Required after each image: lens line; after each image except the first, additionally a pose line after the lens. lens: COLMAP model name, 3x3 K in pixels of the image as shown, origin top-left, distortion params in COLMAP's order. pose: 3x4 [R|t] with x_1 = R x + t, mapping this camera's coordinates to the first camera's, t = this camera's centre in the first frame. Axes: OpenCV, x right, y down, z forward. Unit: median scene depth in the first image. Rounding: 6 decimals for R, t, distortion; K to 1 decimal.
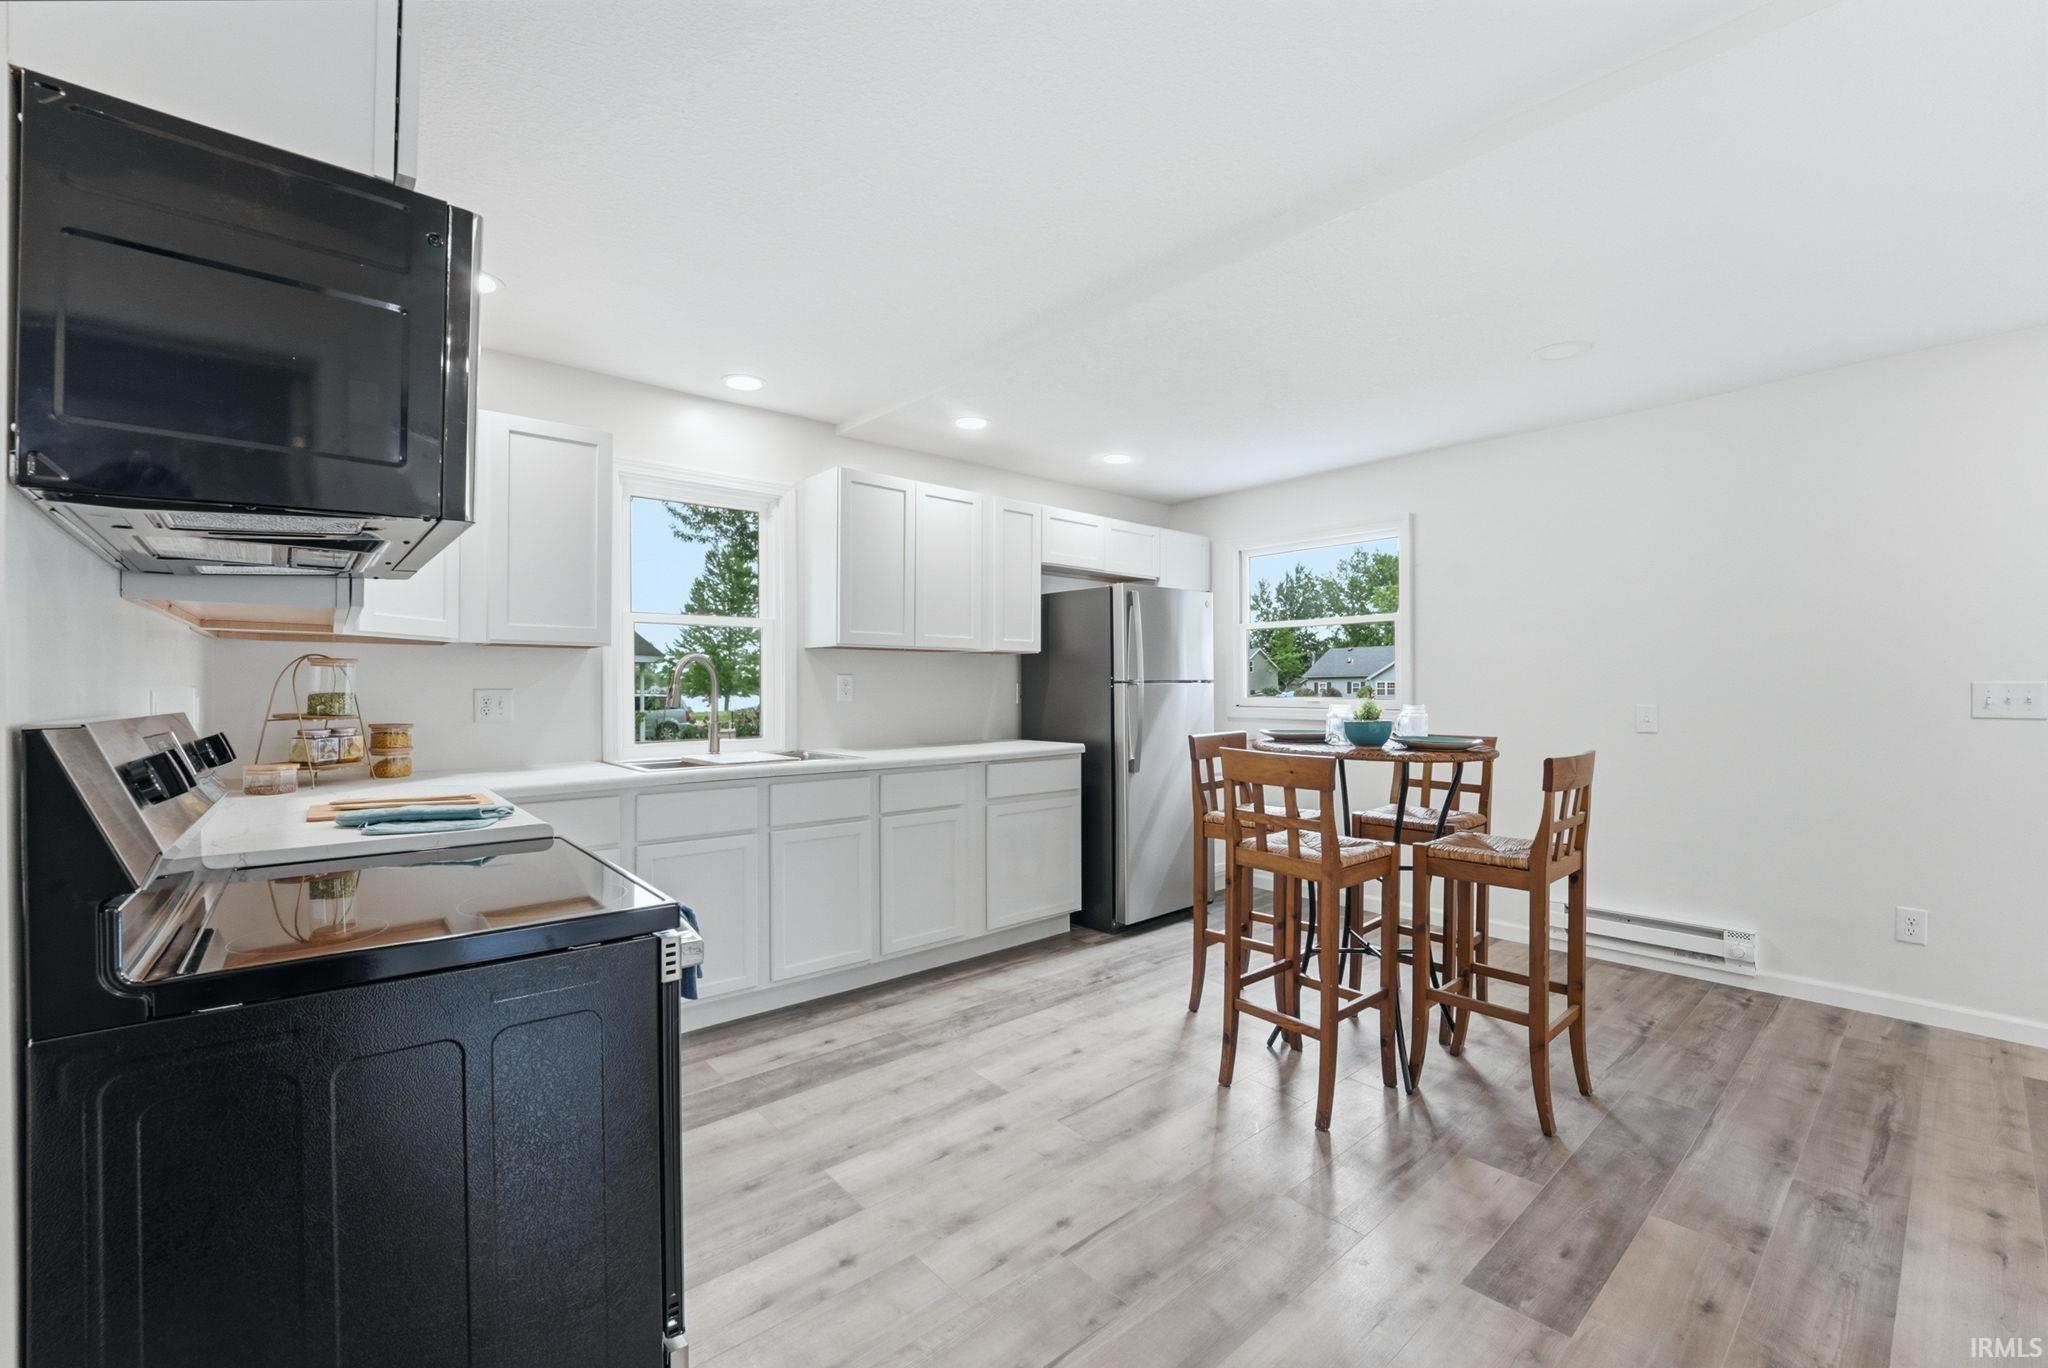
lens RADIAL K [[841.3, 0, 1032.3], [0, 841.3, 674.7], [0, 0, 1]] dist [-0.029300, 0.003403]
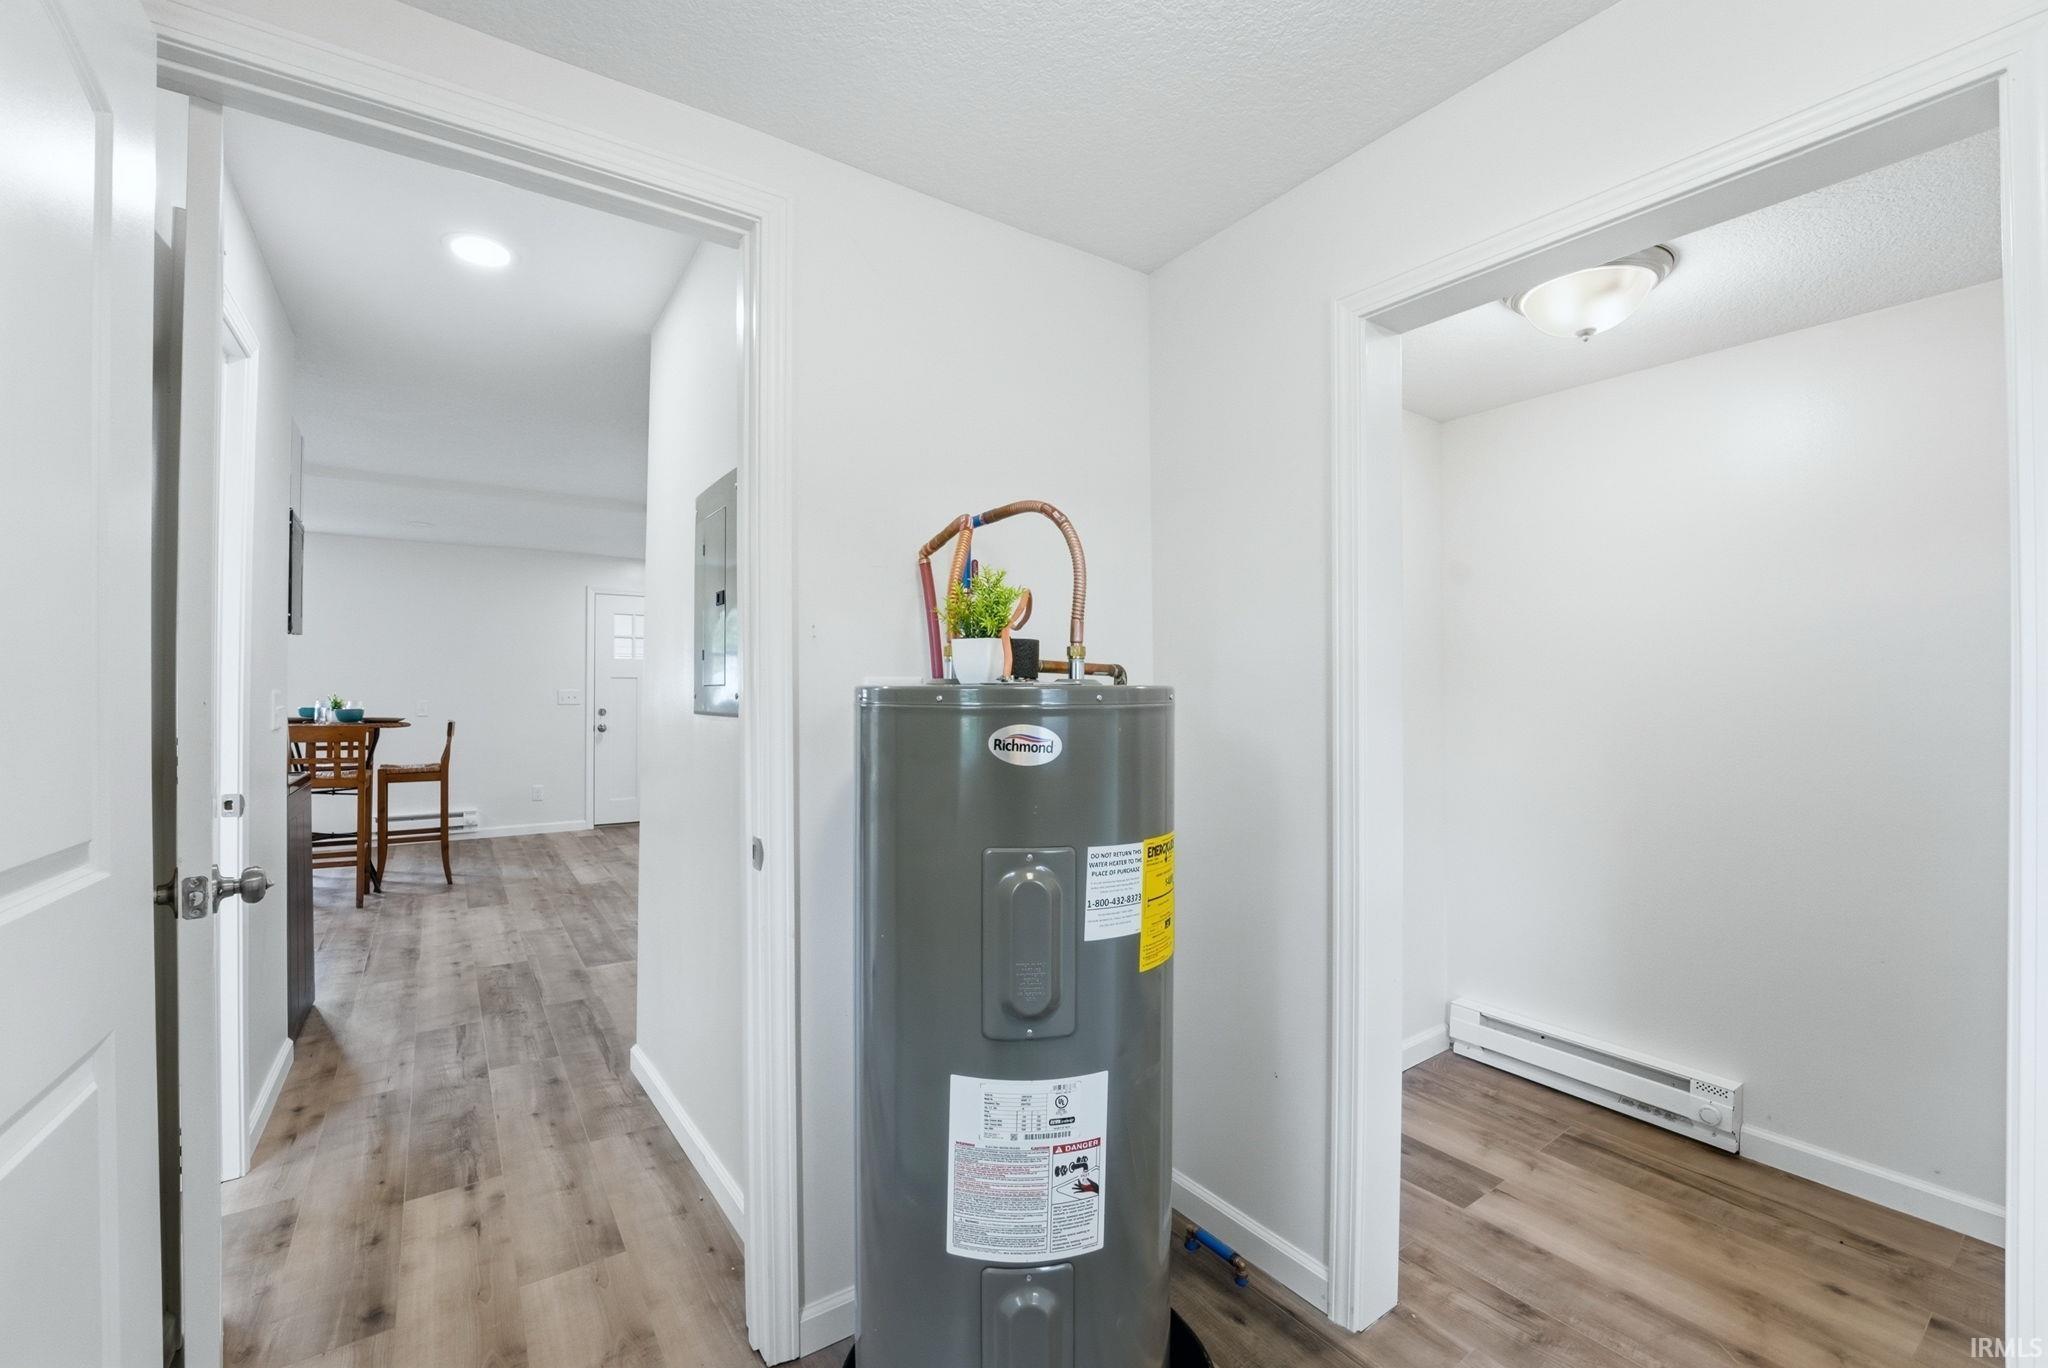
lens RADIAL K [[841.3, 0, 1024.1], [0, 841.3, 690.5], [0, 0, 1]] dist [-0.029300, 0.003403]
pose [[0.105403, 0.003659, 0.994423, -1.419169], [-0.015993, 0.999870, -0.001984, -0.007088], [-0.994301, -0.015695, 0.105448, -0.782522]]
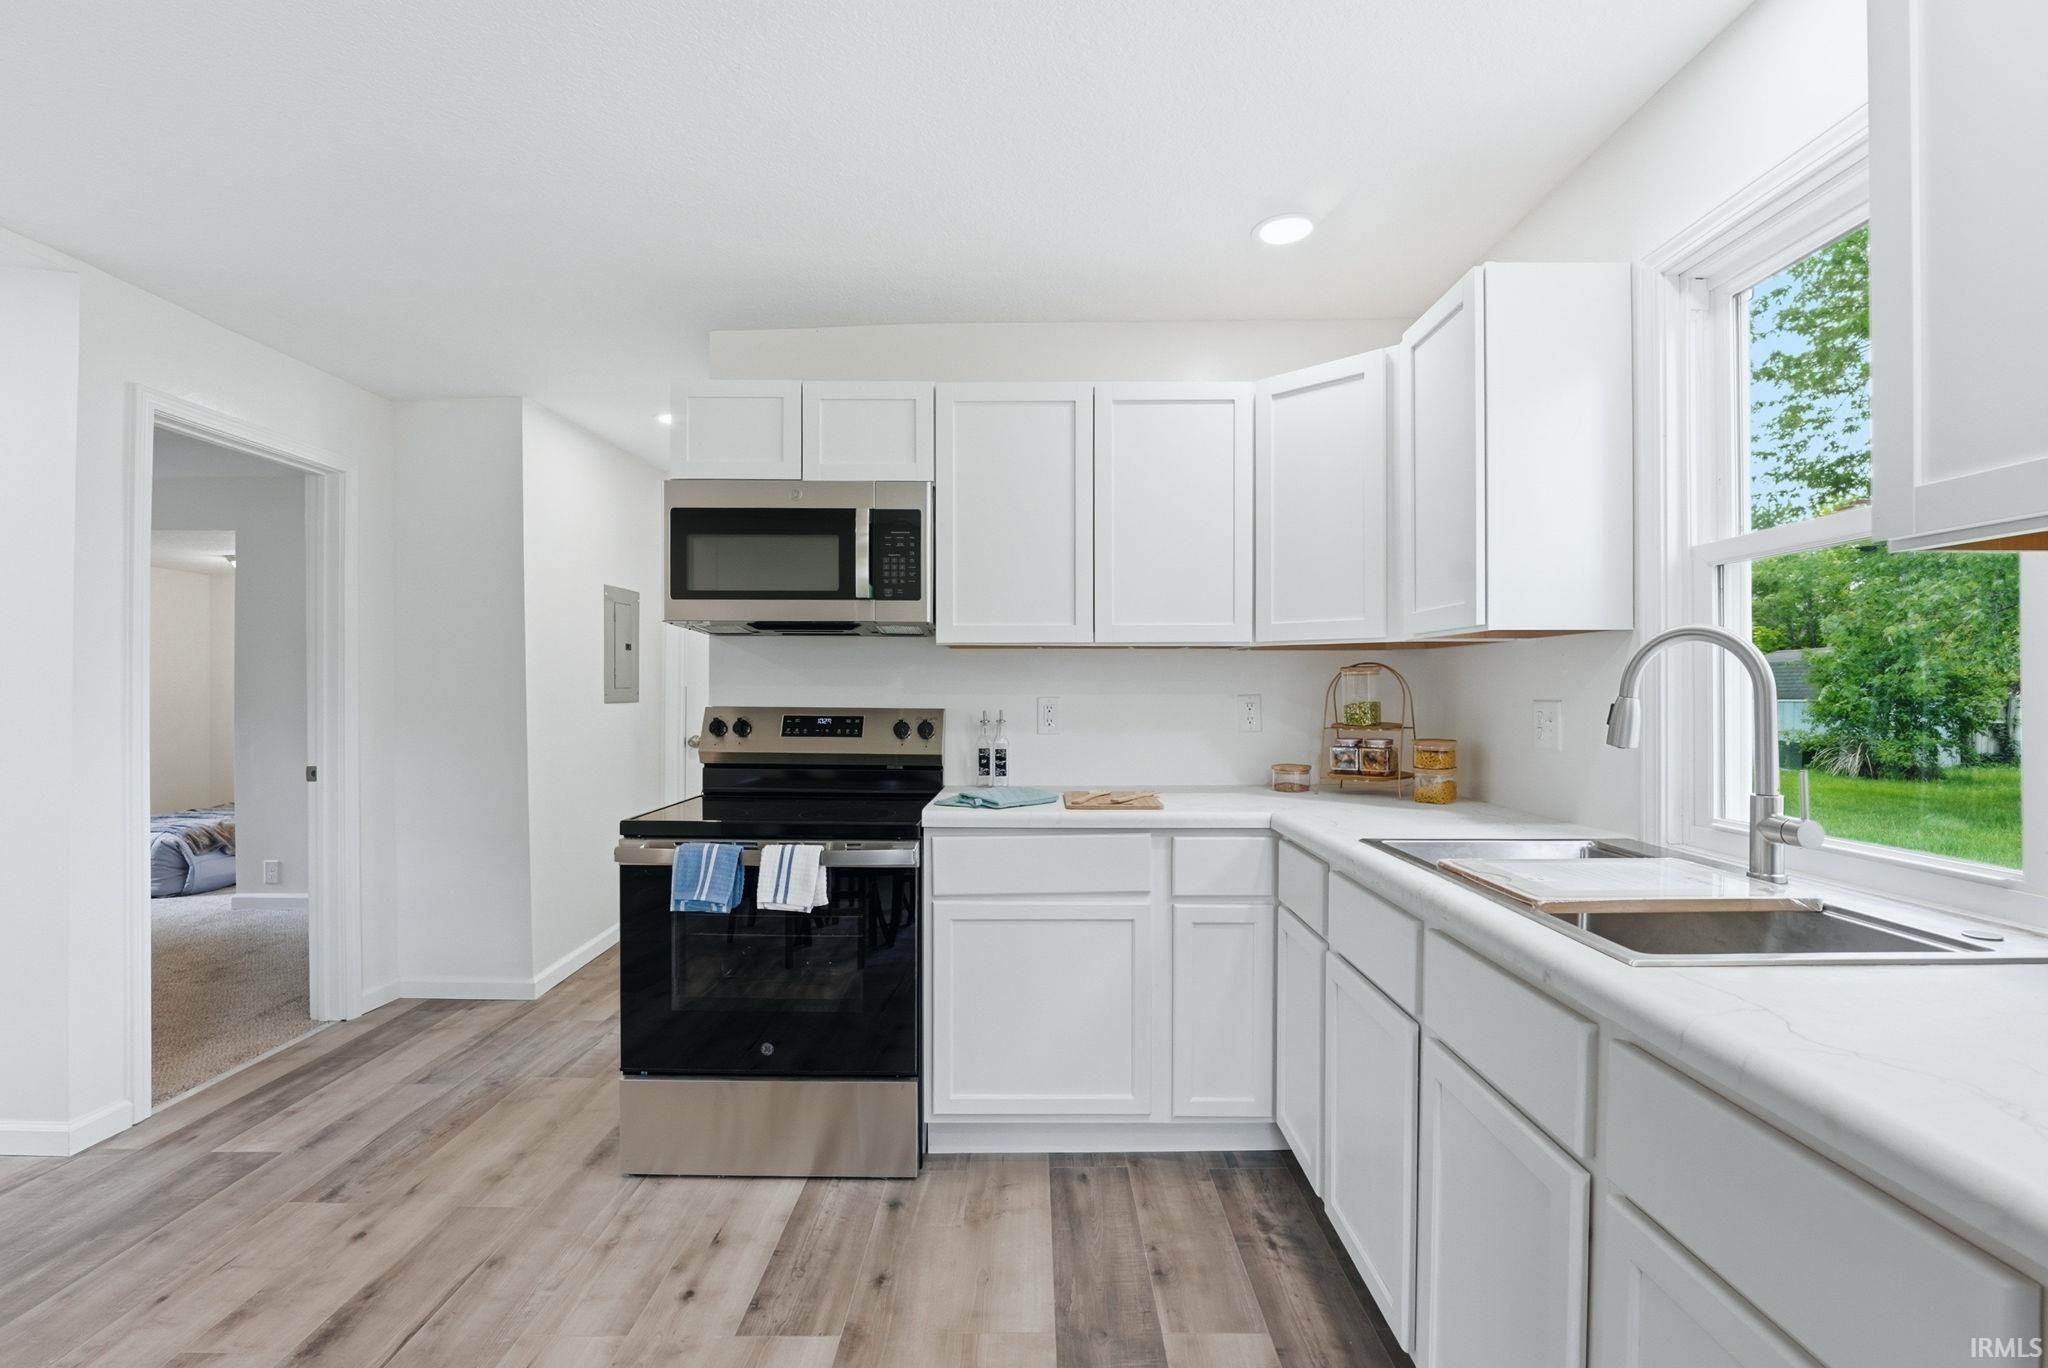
lens RADIAL K [[909.0, 0, 1035.8], [0, 909.0, 687.8], [0, 0, 1]] dist [-0.018976, -0.000149]
pose [[-0.652190, -0.002830, -0.758050, 0.224275], [0.007348, 0.999922, -0.010054, 0.010511], [0.758020, -0.012127, -0.652119, 1.457826]]
